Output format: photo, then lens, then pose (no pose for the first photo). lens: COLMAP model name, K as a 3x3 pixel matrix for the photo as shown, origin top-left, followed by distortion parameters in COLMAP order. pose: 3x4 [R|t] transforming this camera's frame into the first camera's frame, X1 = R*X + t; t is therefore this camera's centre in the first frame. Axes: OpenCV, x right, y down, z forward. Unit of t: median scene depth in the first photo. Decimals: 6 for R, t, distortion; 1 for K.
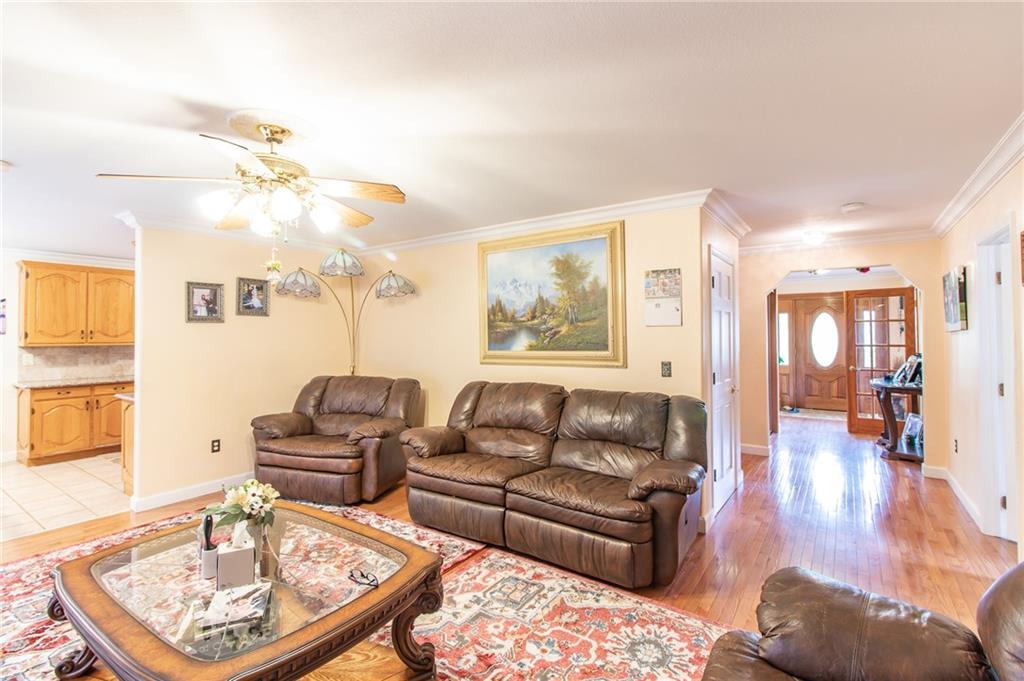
lens RADIAL K [[473.8, 0, 517.6], [0, 473.8, 328.2], [0, 0, 1]] dist [-0.000602, 0.002670]
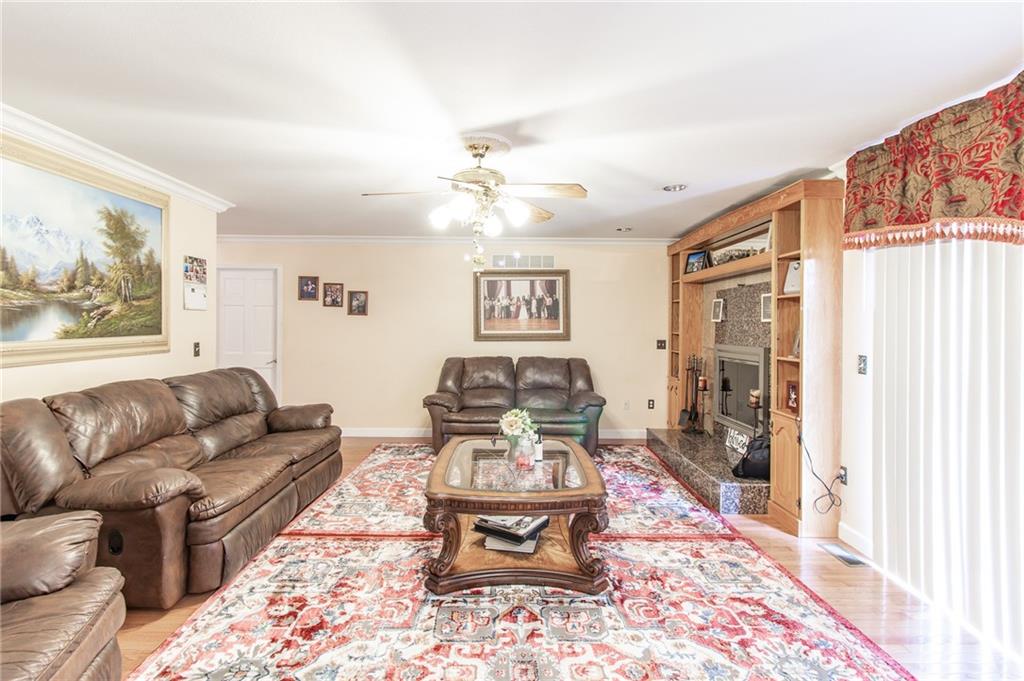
lens RADIAL K [[473.8, 0, 513.7], [0, 473.8, 327.4], [0, 0, 1]] dist [-0.000602, 0.002670]
pose [[-0.577595, -0.003209, 0.816317, -0.886016], [-0.014237, 0.999880, -0.006143, 0.028189], [-0.816199, -0.015170, -0.577572, 0.919388]]
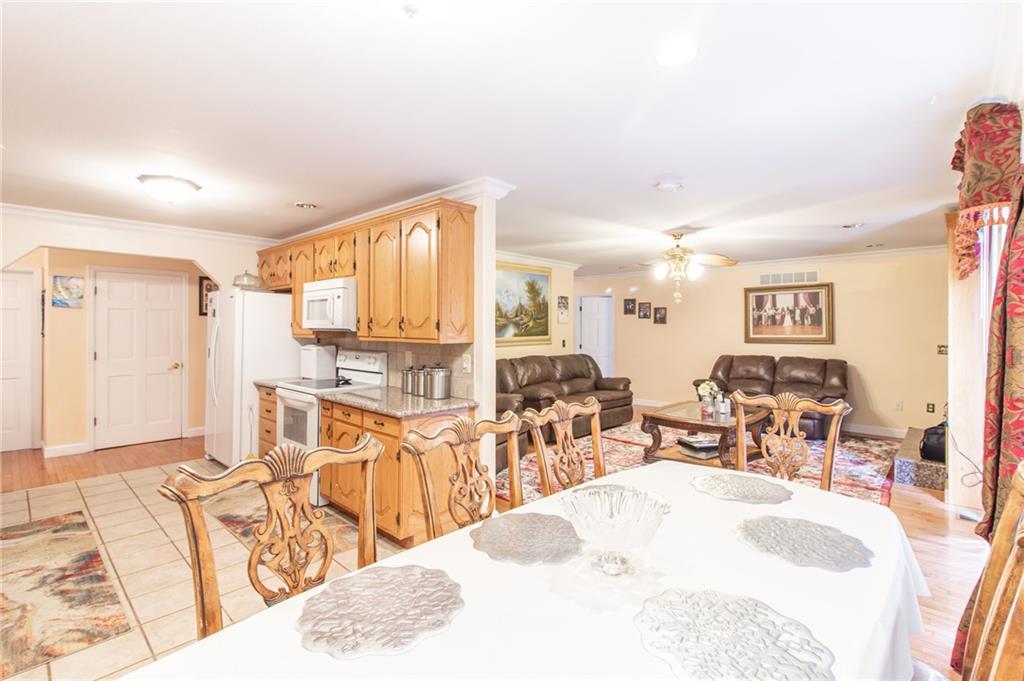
lens RADIAL K [[473.8, 0, 511.8], [0, 473.8, 327.3], [0, 0, 1]] dist [-0.000602, 0.002670]
pose [[0.145741, 0.006097, 0.989304, -1.610221], [-0.015945, 0.999866, -0.003813, 0.022687], [-0.989194, -0.015218, 0.145818, 0.818858]]
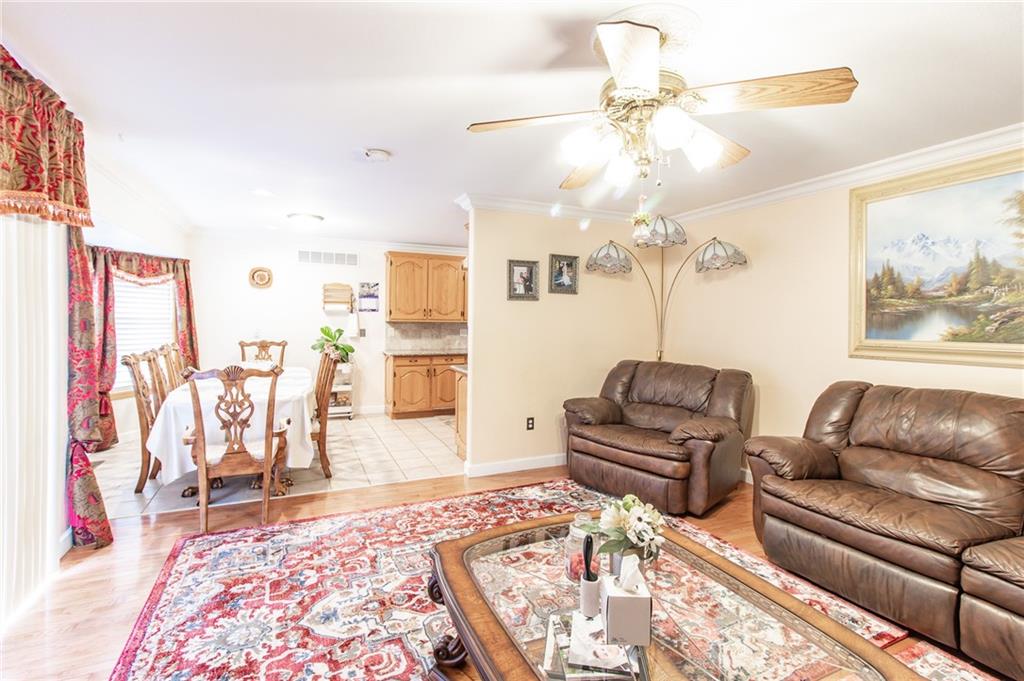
lens RADIAL K [[473.8, 0, 517.4], [0, 473.8, 329.8], [0, 0, 1]] dist [-0.000602, 0.002670]
pose [[0.865902, 0.028389, -0.499408, -0.177063], [-0.011768, 0.999268, 0.036400, 0.014858], [0.500076, -0.025642, 0.865602, 0.131978]]
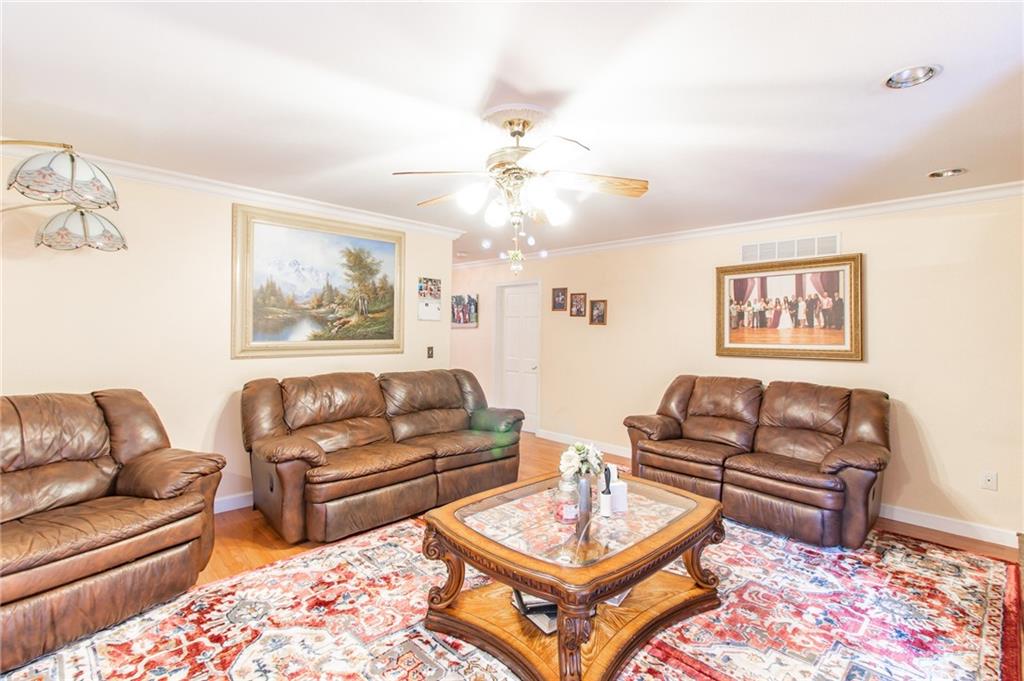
lens RADIAL K [[473.8, 0, 513.2], [0, 473.8, 329.1], [0, 0, 1]] dist [-0.000602, 0.002670]
pose [[0.188426, 0.013765, 0.981991, -0.865205], [-0.030580, 0.999499, -0.008143, 0.021104], [-0.981611, -0.028495, 0.188753, 0.456007]]
